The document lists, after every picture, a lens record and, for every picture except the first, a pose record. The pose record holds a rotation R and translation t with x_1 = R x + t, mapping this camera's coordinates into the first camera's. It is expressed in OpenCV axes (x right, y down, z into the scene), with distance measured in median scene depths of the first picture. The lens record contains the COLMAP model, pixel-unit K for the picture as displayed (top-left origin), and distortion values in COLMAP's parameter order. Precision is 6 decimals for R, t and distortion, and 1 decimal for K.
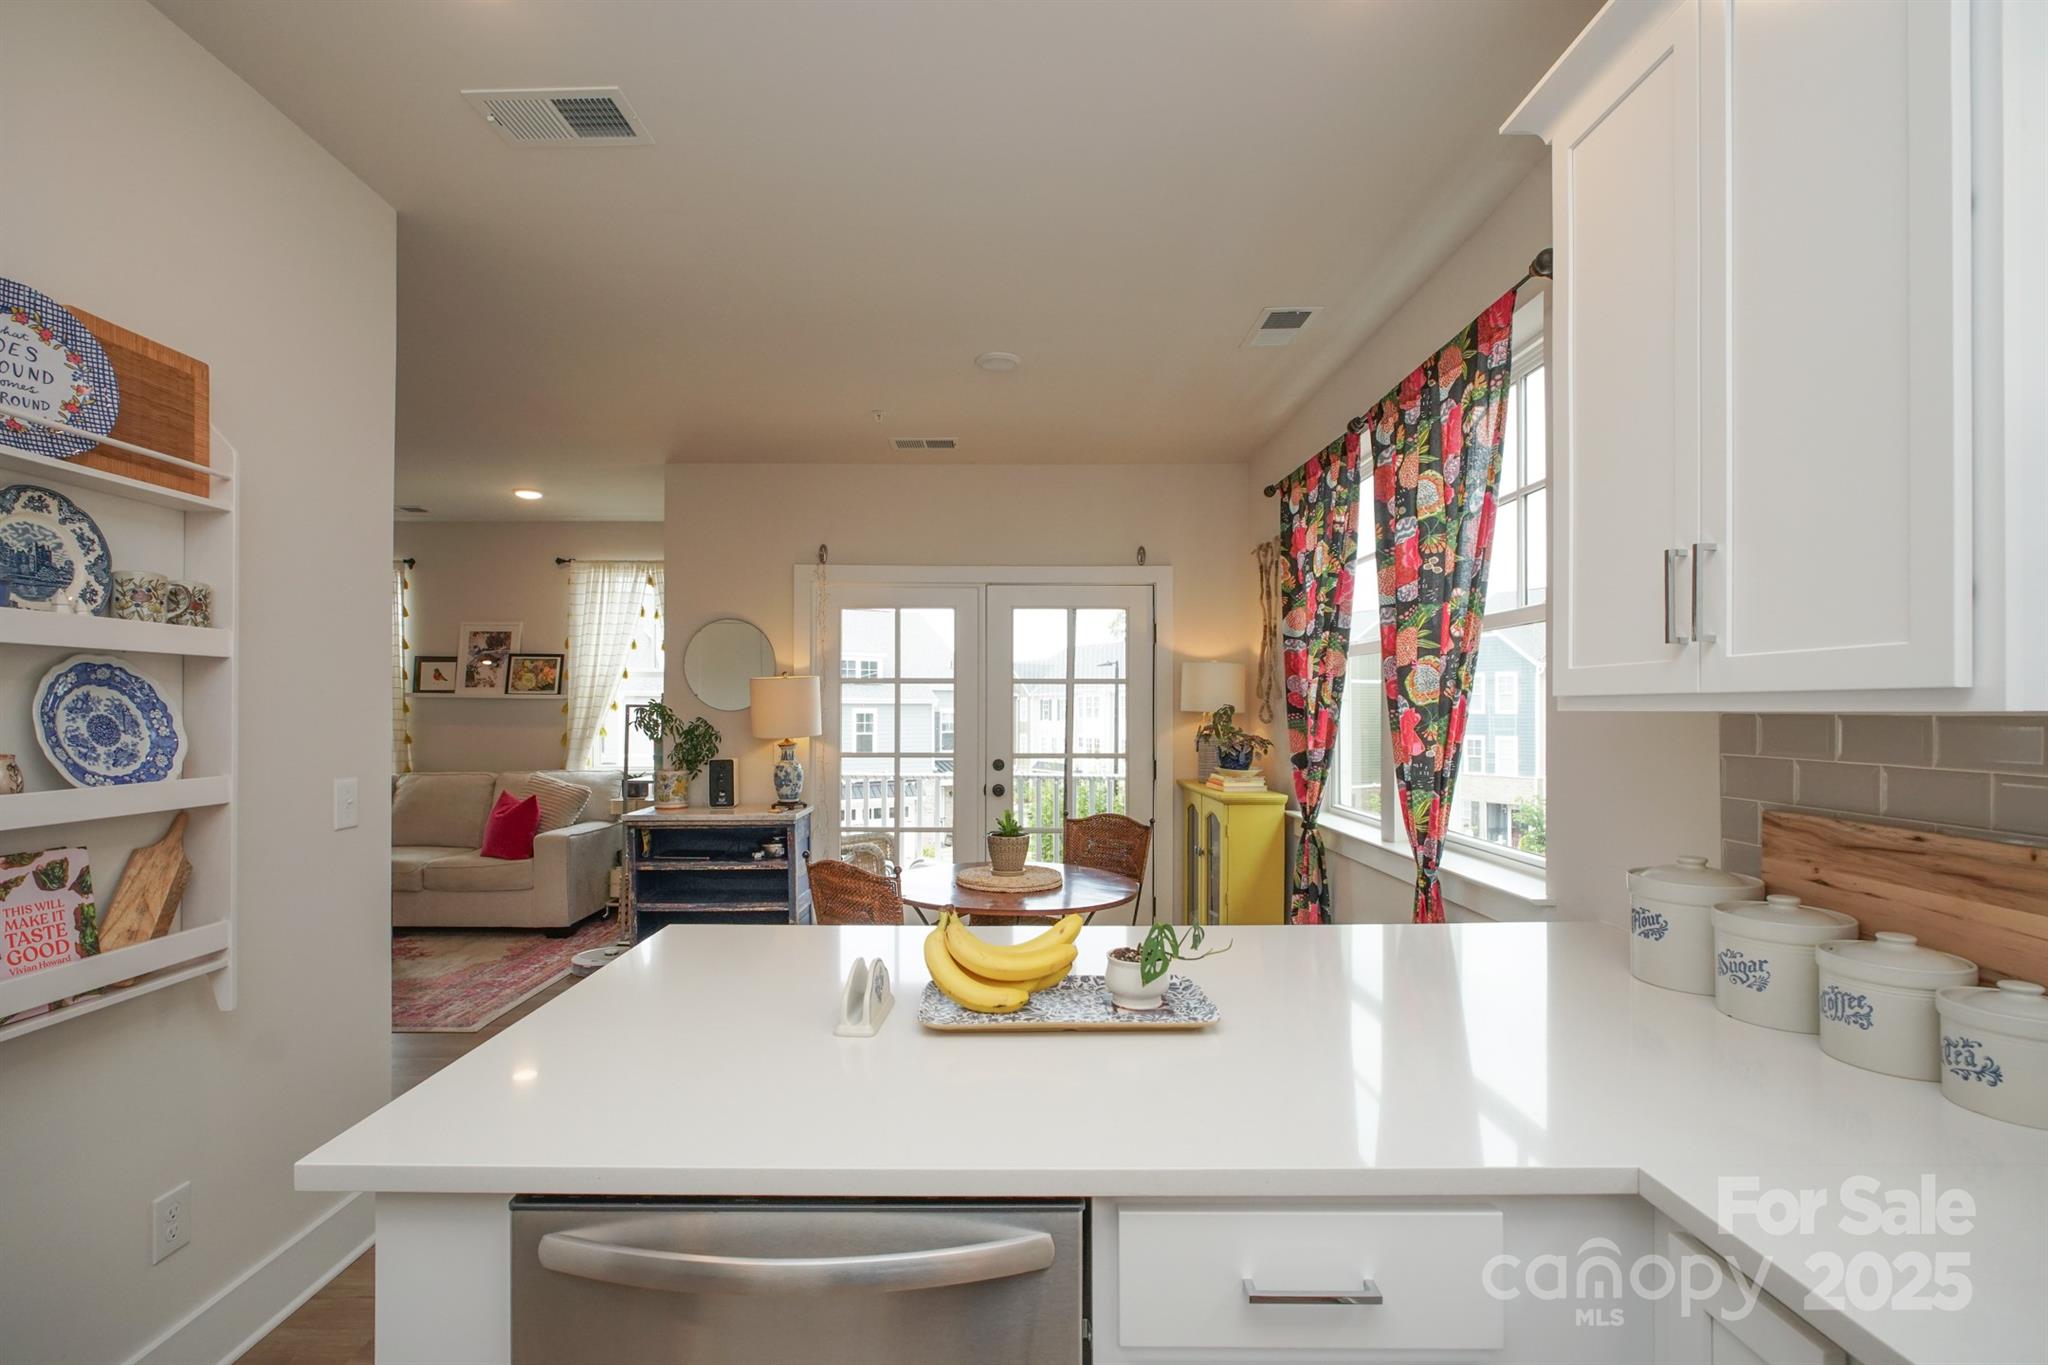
lens RADIAL K [[931.7, 0, 997.1], [0, 931.7, 698.4], [0, 0, 1]] dist [0.000628, 0.000243]
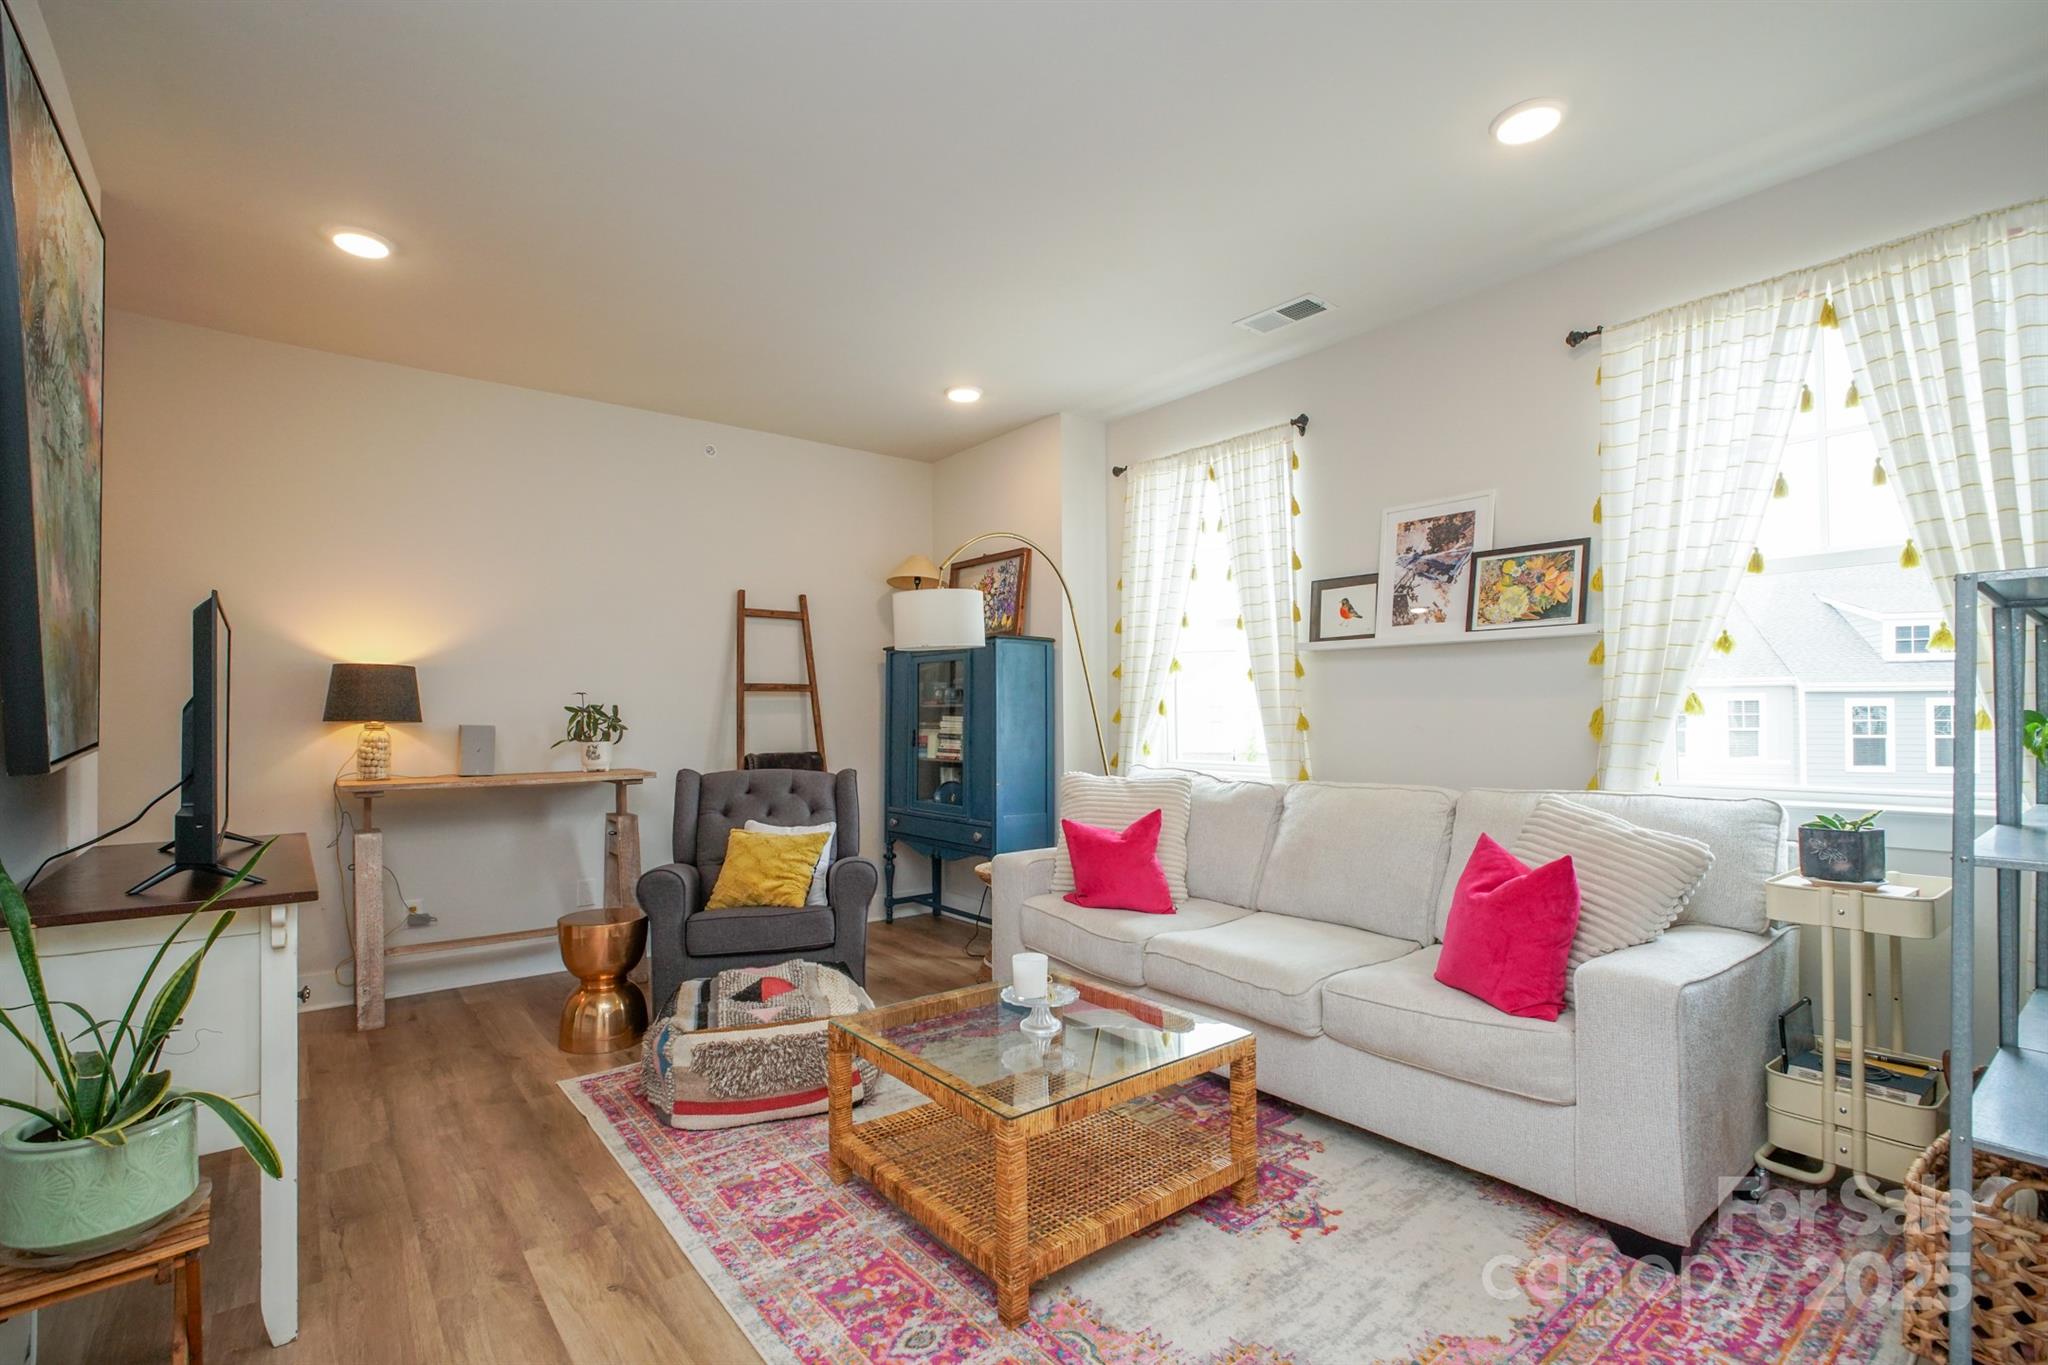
lens RADIAL K [[932.1, 0, 1027.7], [0, 932.1, 708.9], [0, 0, 1]] dist [-0.009990, 0.000313]
pose [[0.631476, -0.012838, -0.775289, -0.480285], [0.021265, 0.999774, 0.000765, 0.052339], [0.775104, -0.016970, 0.631606, 0.828226]]
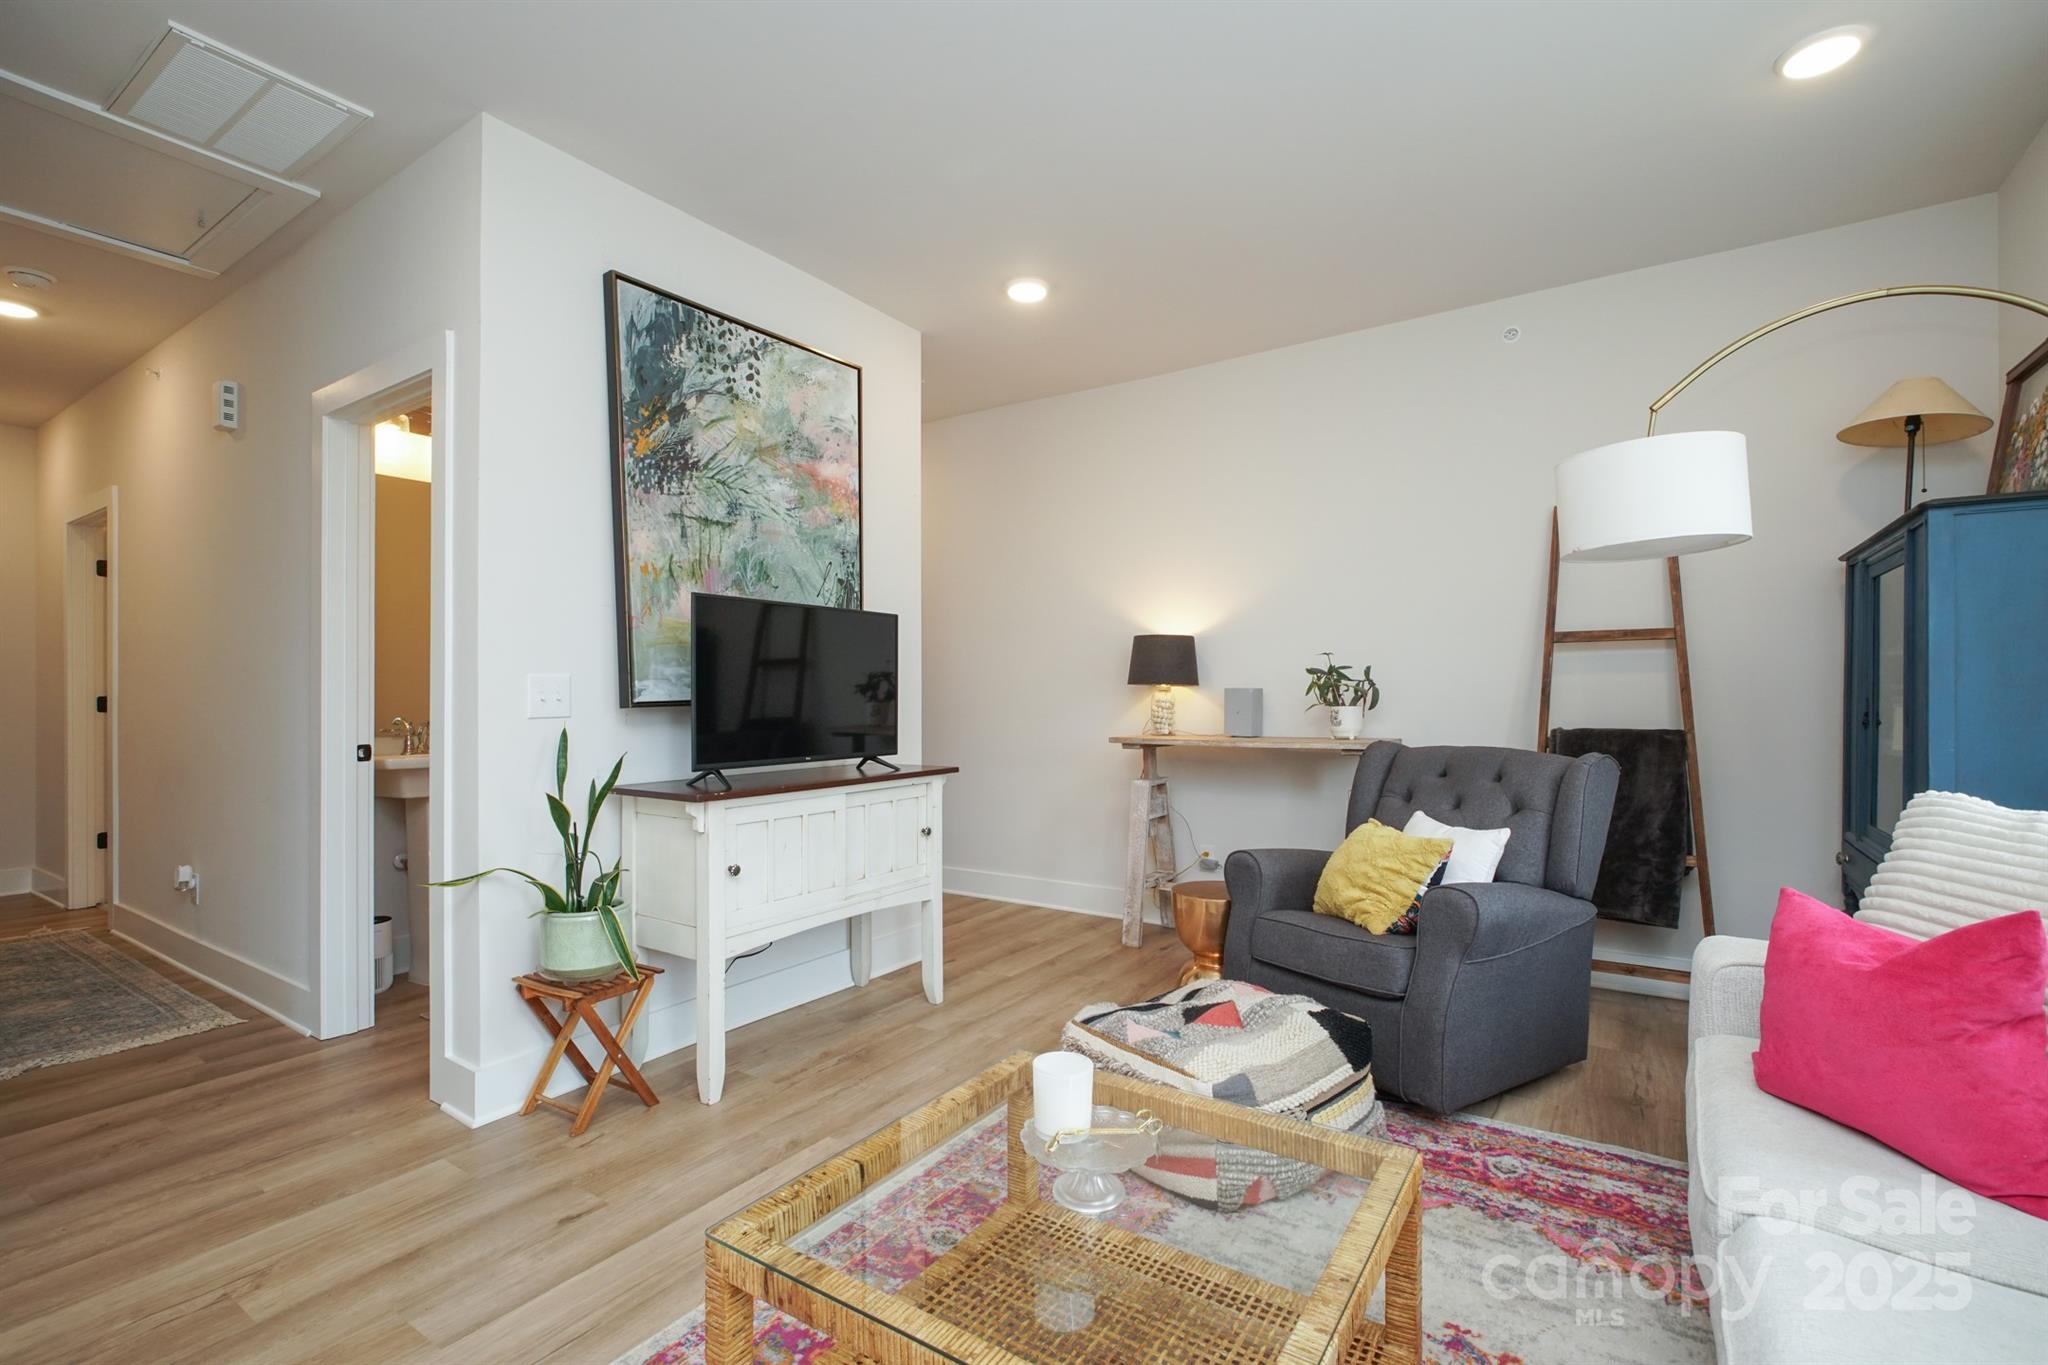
lens RADIAL K [[923.6, 0, 1024.0], [0, 923.6, 689.2], [0, 0, 1]] dist [-0.000789, 0.000007]
pose [[-0.550315, -0.008459, -0.834914, -0.637193], [0.013474, 0.999729, -0.019009, 0.076366], [0.834849, -0.021710, -0.550051, 1.375574]]
